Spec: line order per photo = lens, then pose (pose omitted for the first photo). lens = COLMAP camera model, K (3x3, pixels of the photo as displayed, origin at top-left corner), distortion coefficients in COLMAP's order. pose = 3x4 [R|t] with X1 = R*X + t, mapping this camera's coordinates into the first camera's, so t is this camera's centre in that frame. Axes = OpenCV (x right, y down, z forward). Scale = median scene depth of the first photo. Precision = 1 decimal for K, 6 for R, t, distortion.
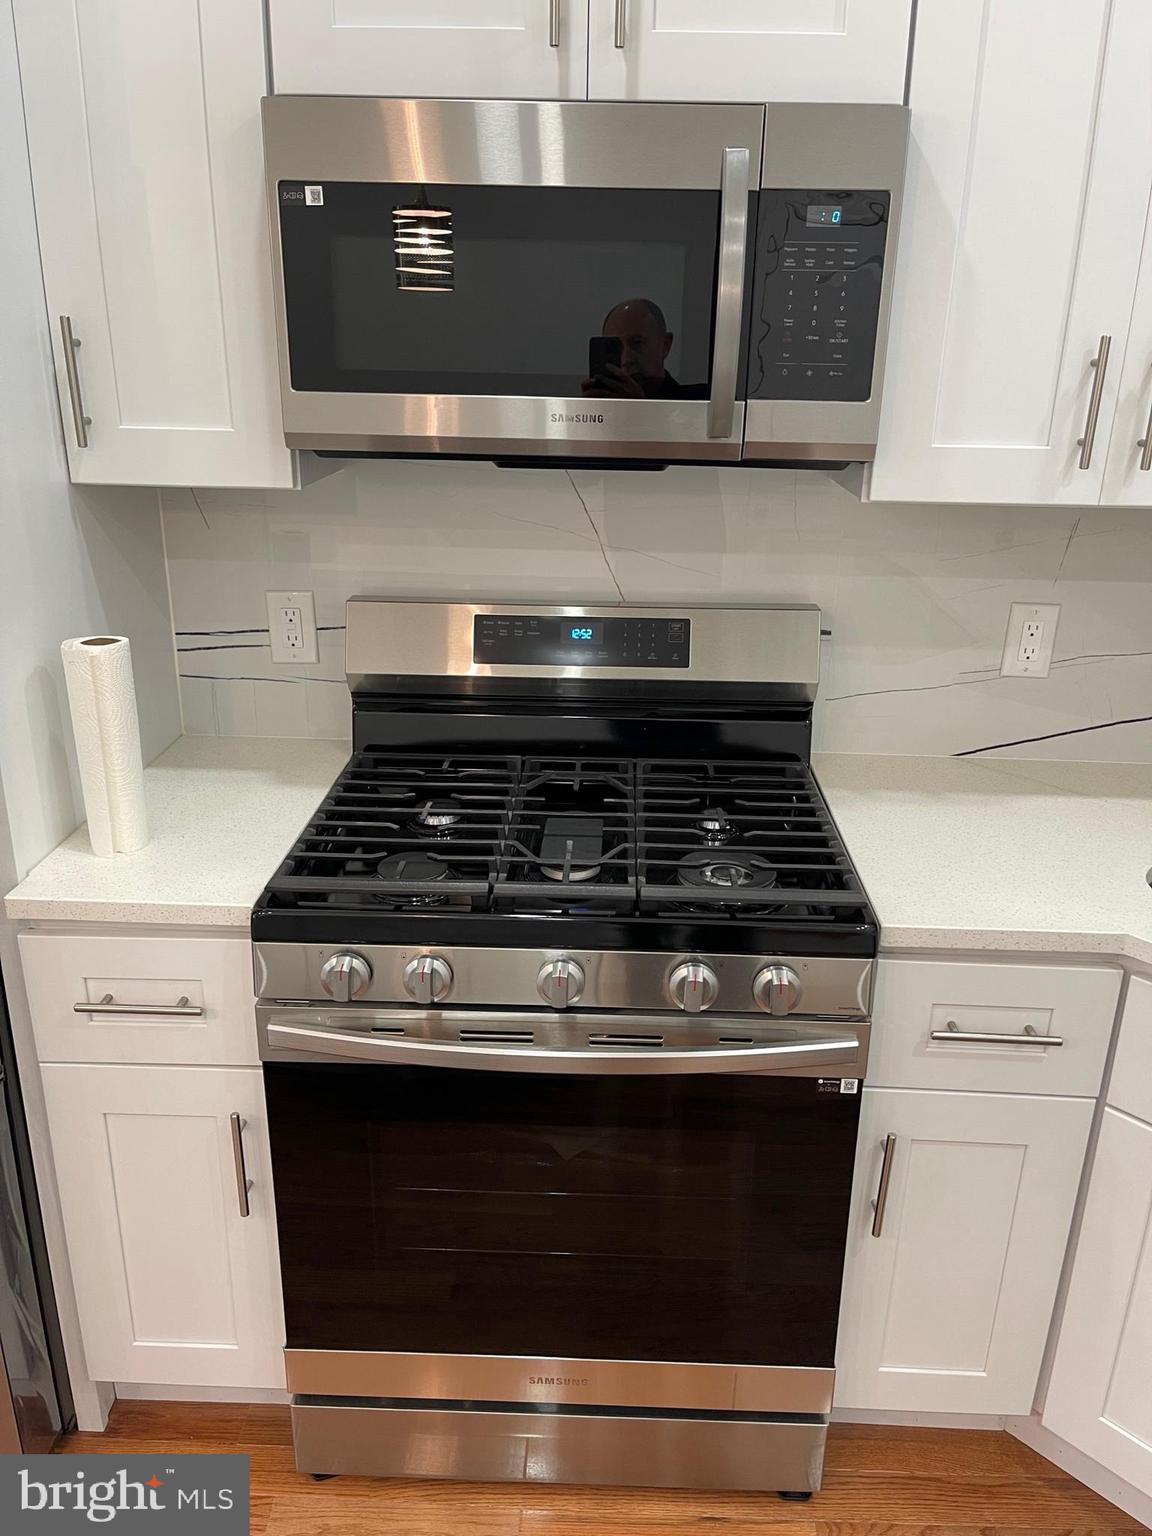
lens RADIAL K [[1157.9, 0, 577.1], [0, 1157.9, 777.5], [0, 0, 1]] dist [0.065021, -0.084981]
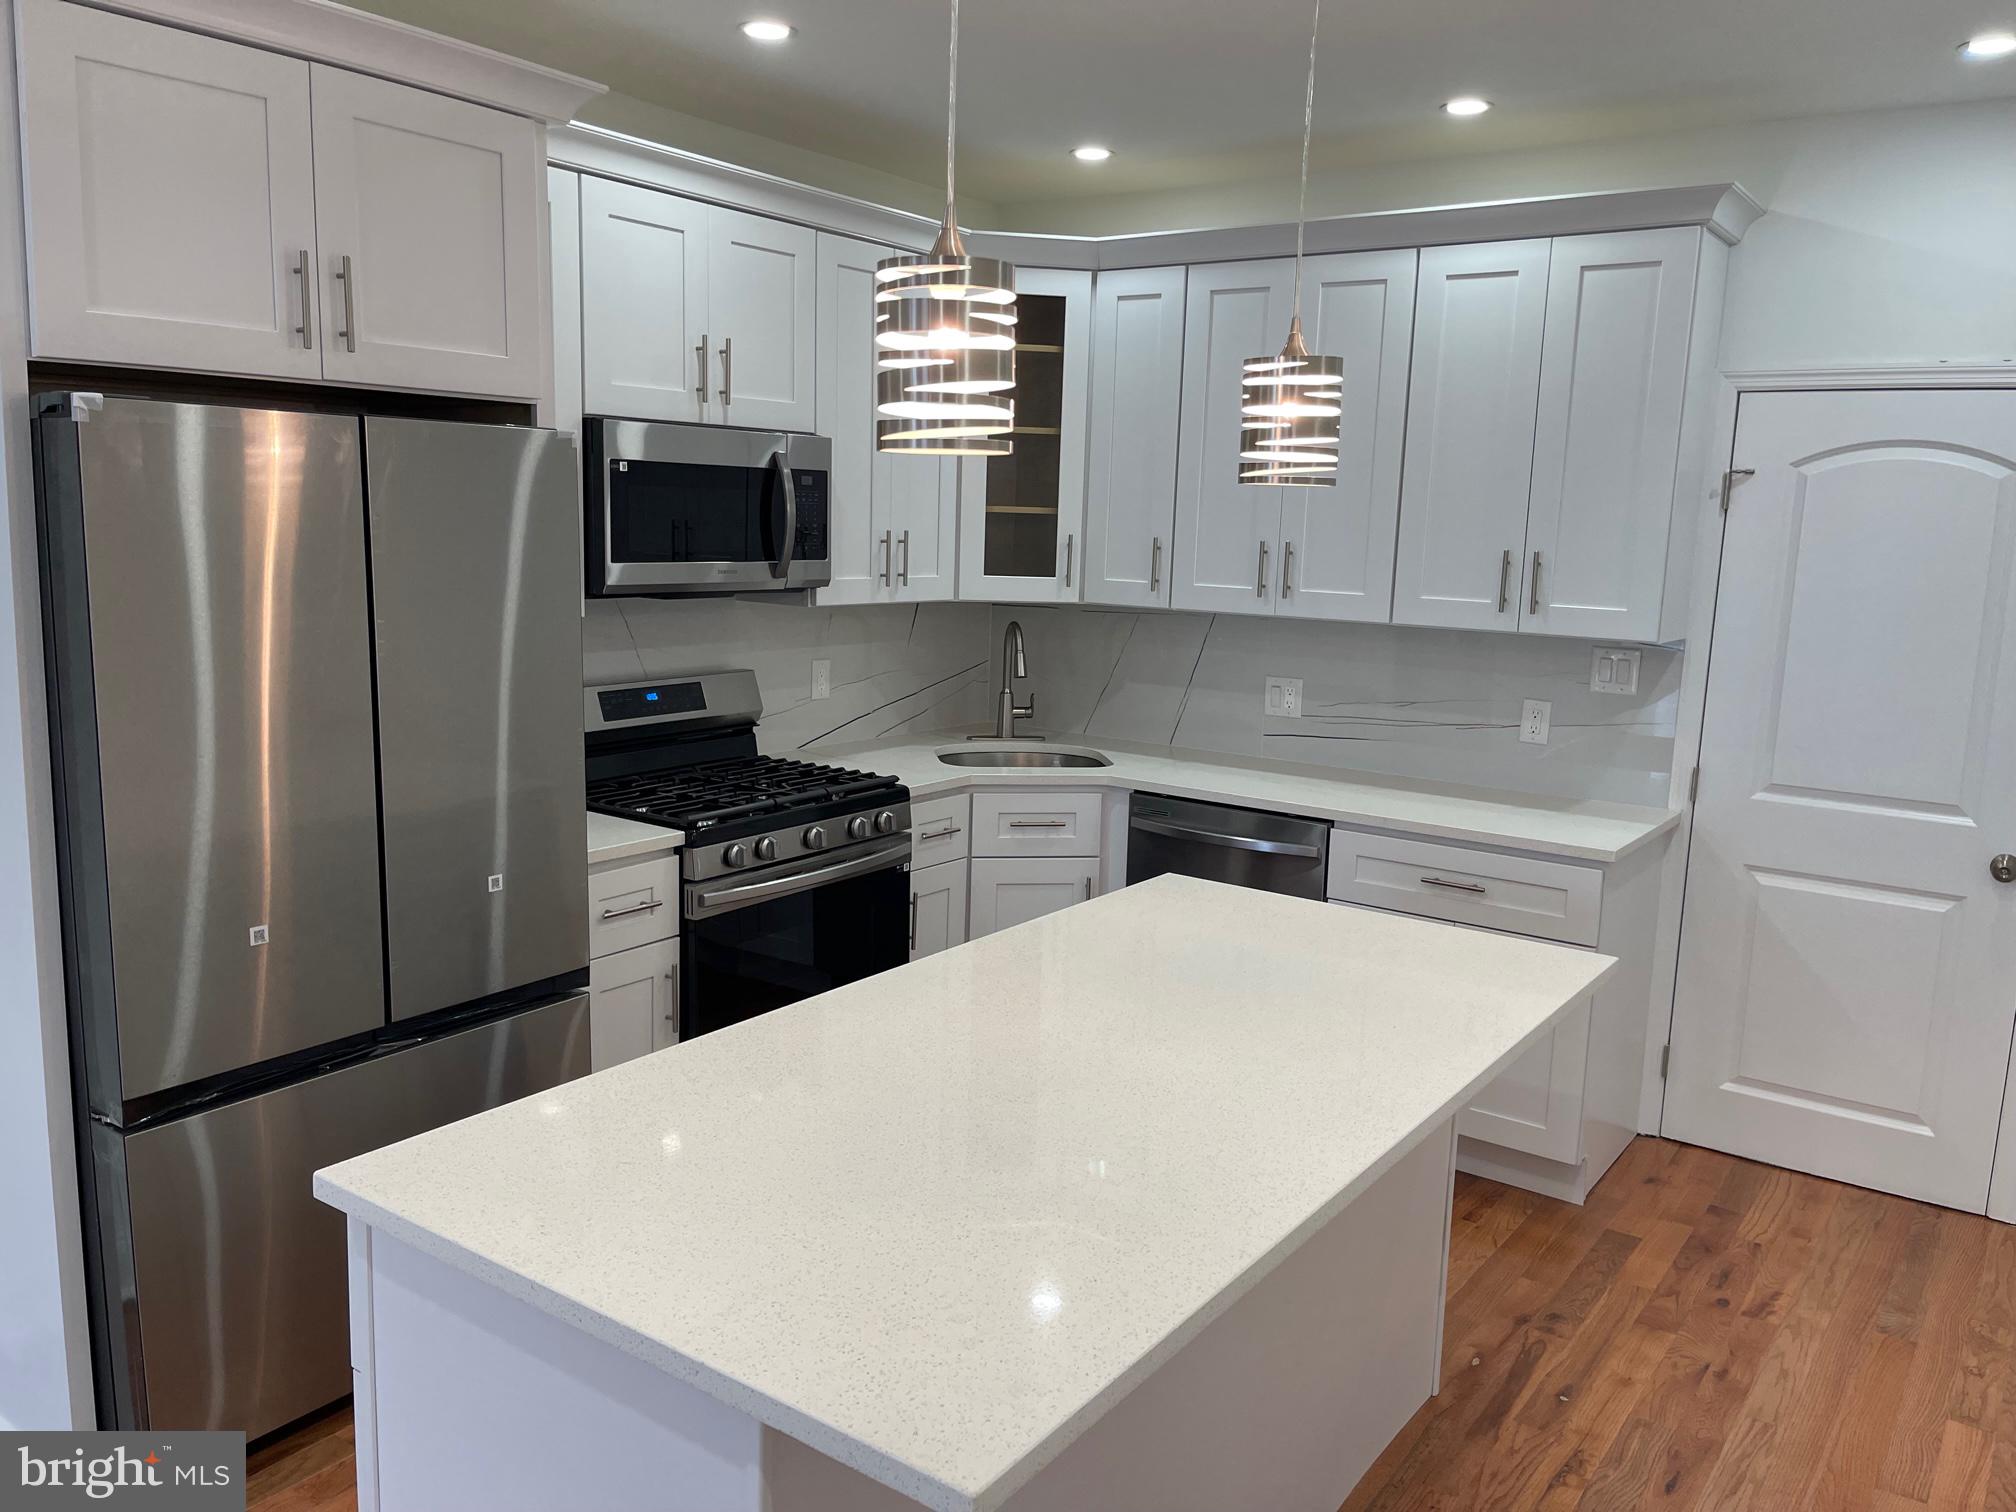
lens RADIAL K [[1519.7, 0, 1020.4], [0, 1519.7, 744.7], [0, 0, 1]] dist [0.065021, -0.084981]
pose [[0.559390, -0.129030, 0.818800, -1.818722], [0.267976, 0.962916, -0.031336, 0.182653], [-0.784393, 0.236948, 0.573222, -0.779107]]
